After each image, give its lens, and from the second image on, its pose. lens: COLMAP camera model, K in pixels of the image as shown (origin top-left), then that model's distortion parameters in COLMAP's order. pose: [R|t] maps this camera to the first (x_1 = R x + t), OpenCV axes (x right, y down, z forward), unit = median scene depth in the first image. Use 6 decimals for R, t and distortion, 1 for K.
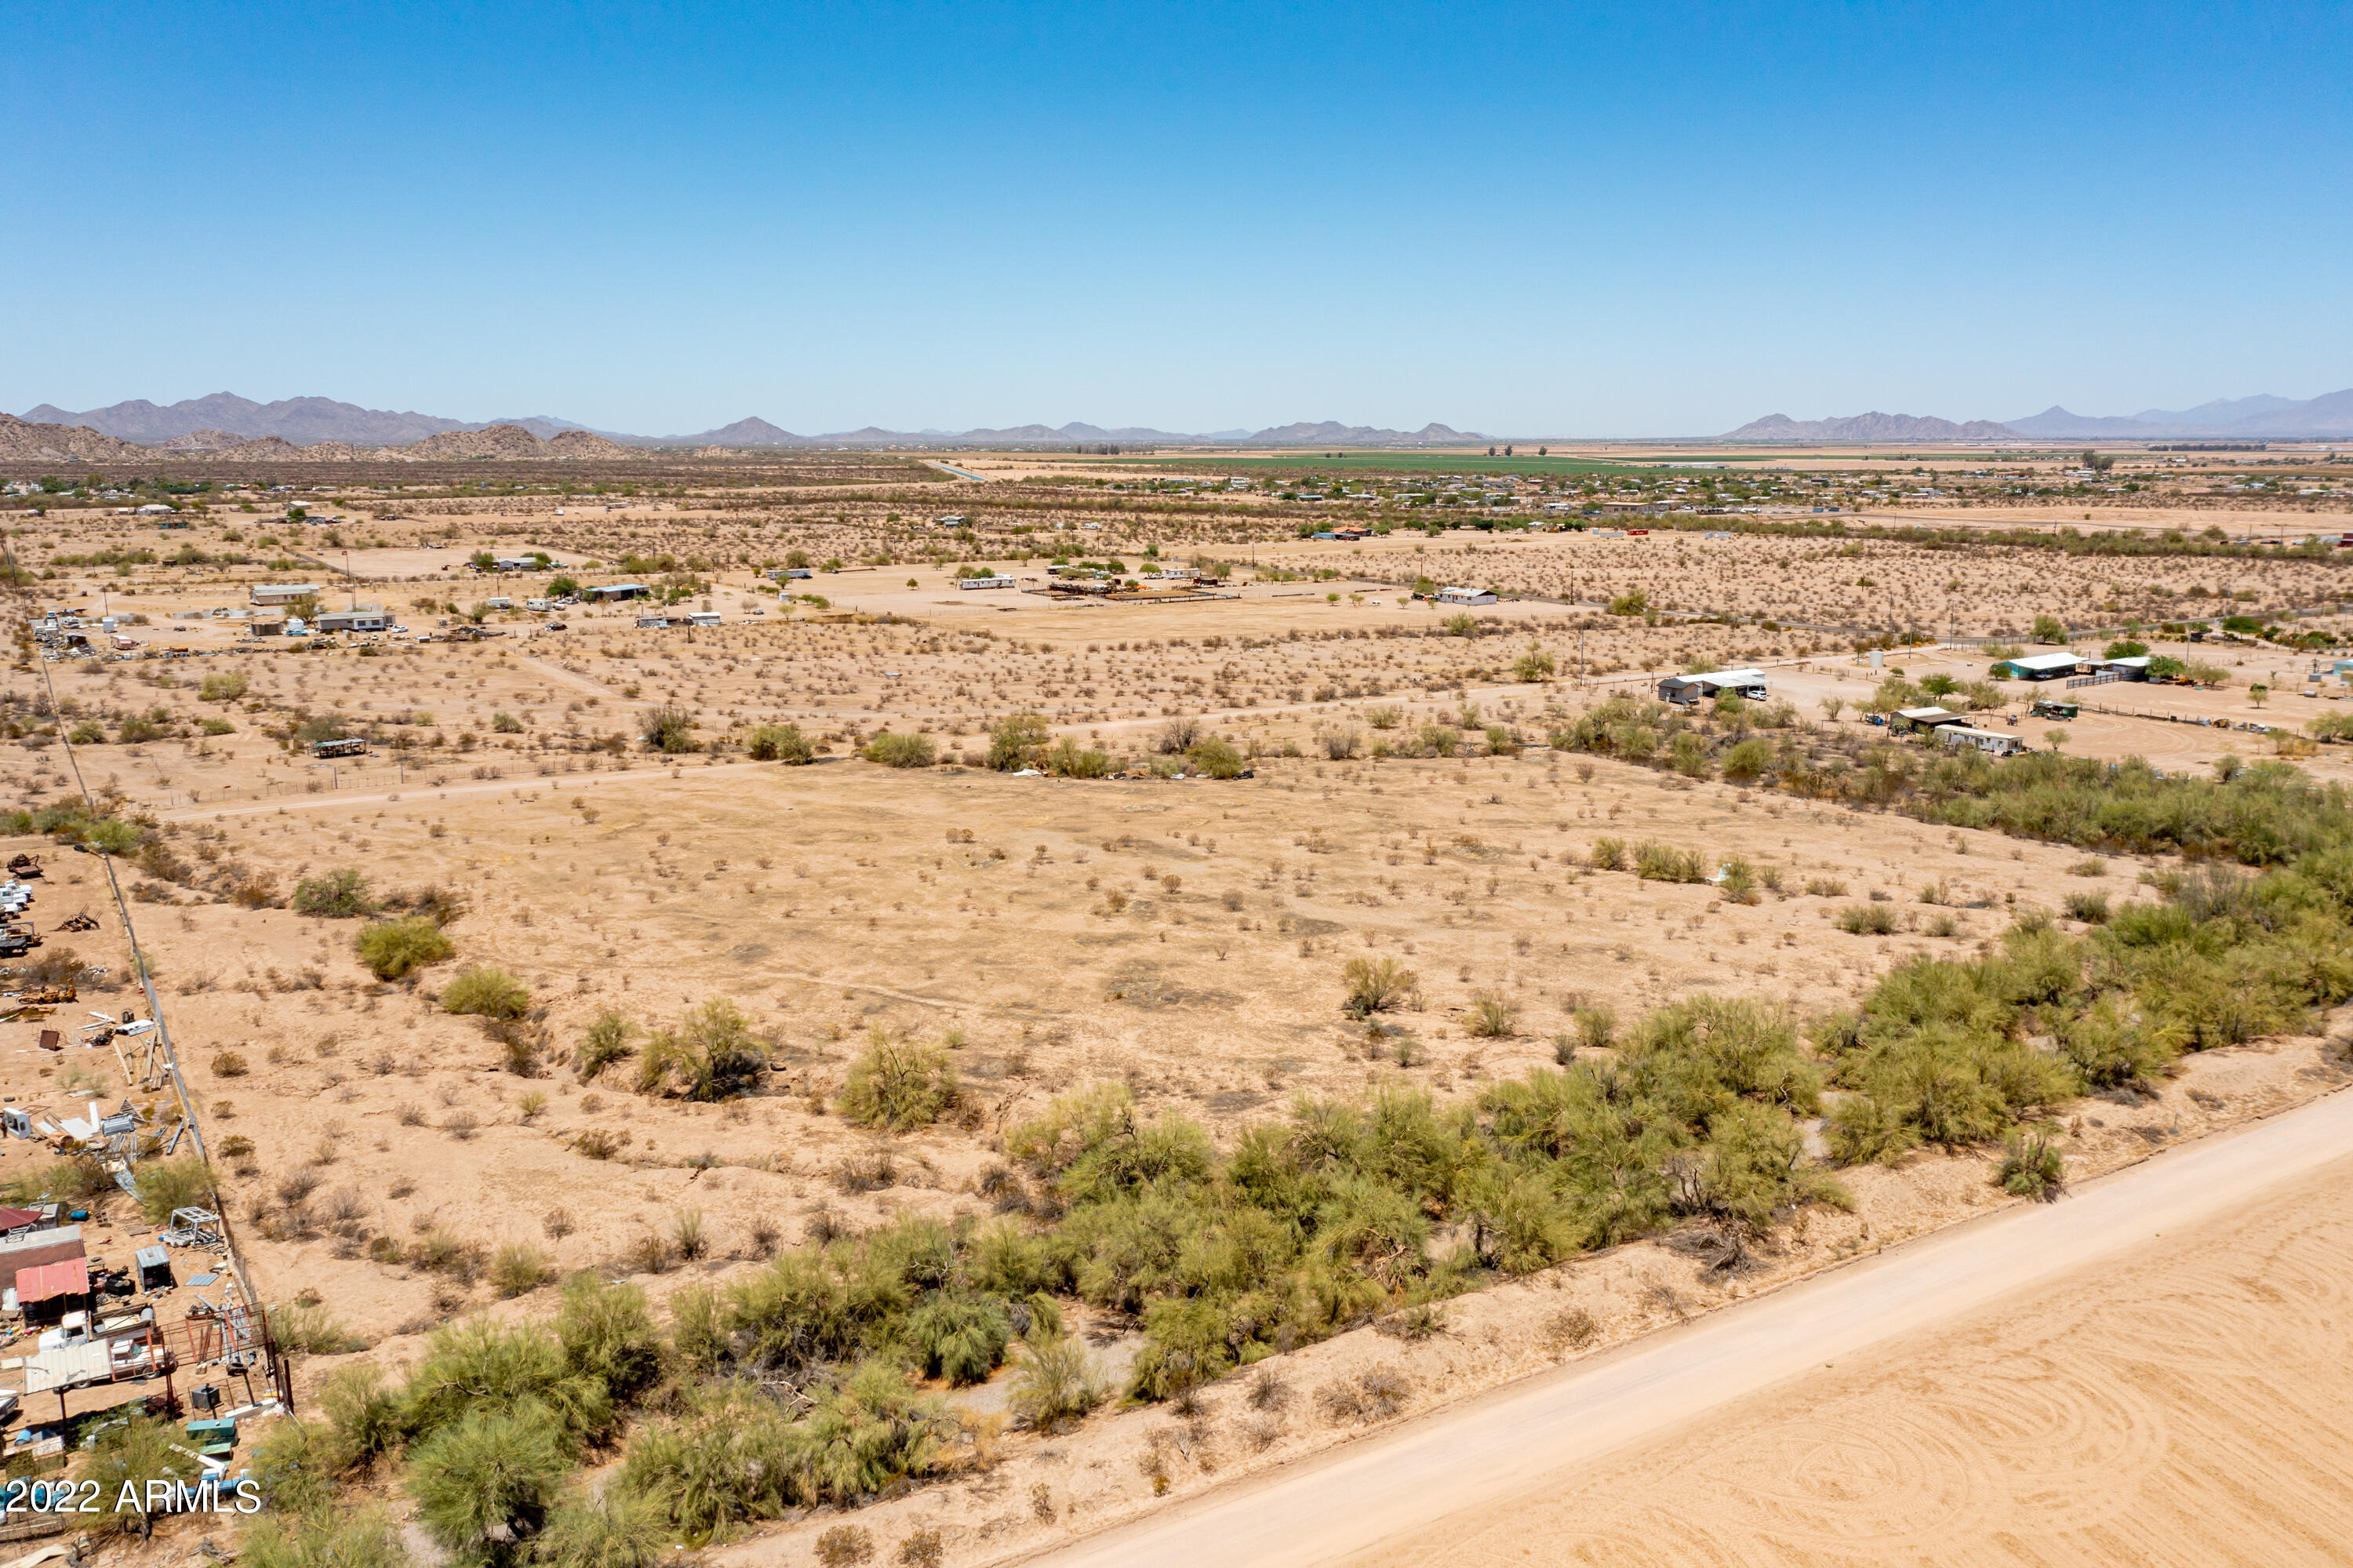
lens RADIAL K [[1857.3, 0, 1176.5], [0, 1857.3, 784.0], [0, 0, 1]] dist [-0.007527, -0.001836]
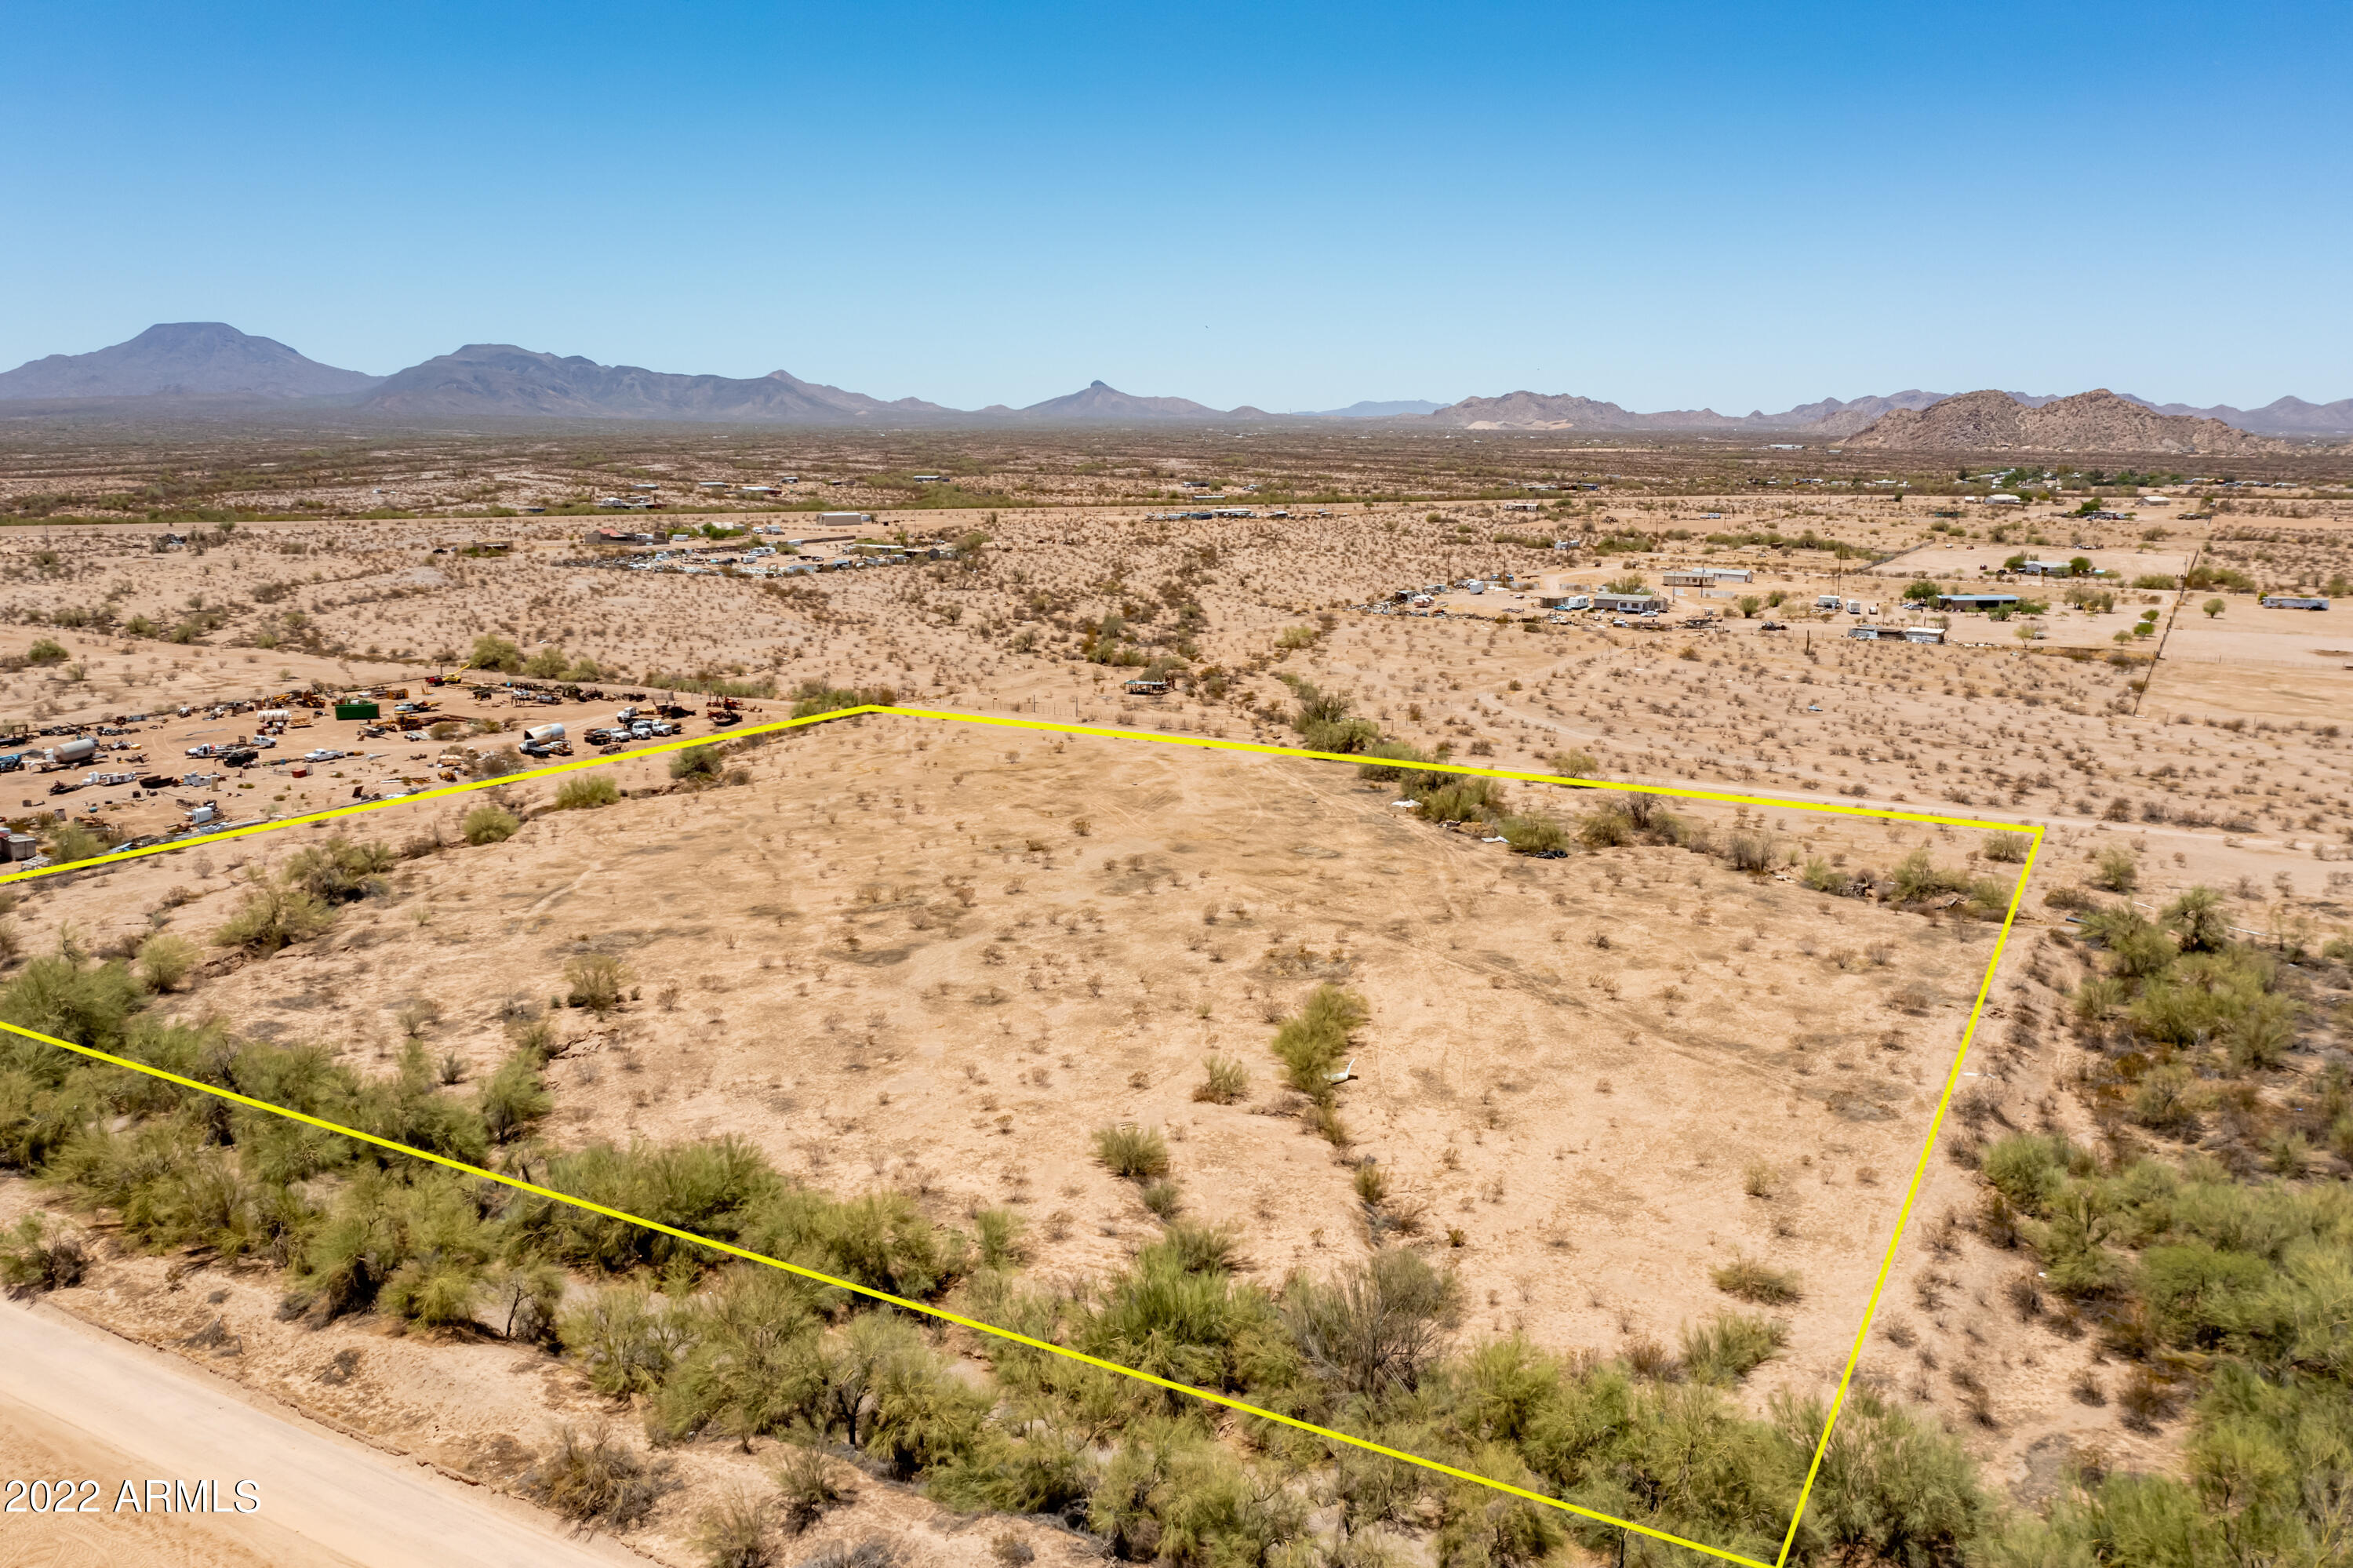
lens RADIAL K [[1857.3, 0, 1176.5], [0, 1857.3, 784.0], [0, 0, 1]] dist [-0.007527, -0.001836]
pose [[0.463998, 0.171800, -0.869017, 1.135261], [-0.168246, 0.980248, 0.103958, -0.158110], [0.869712, 0.097973, 0.483738, 0.802595]]
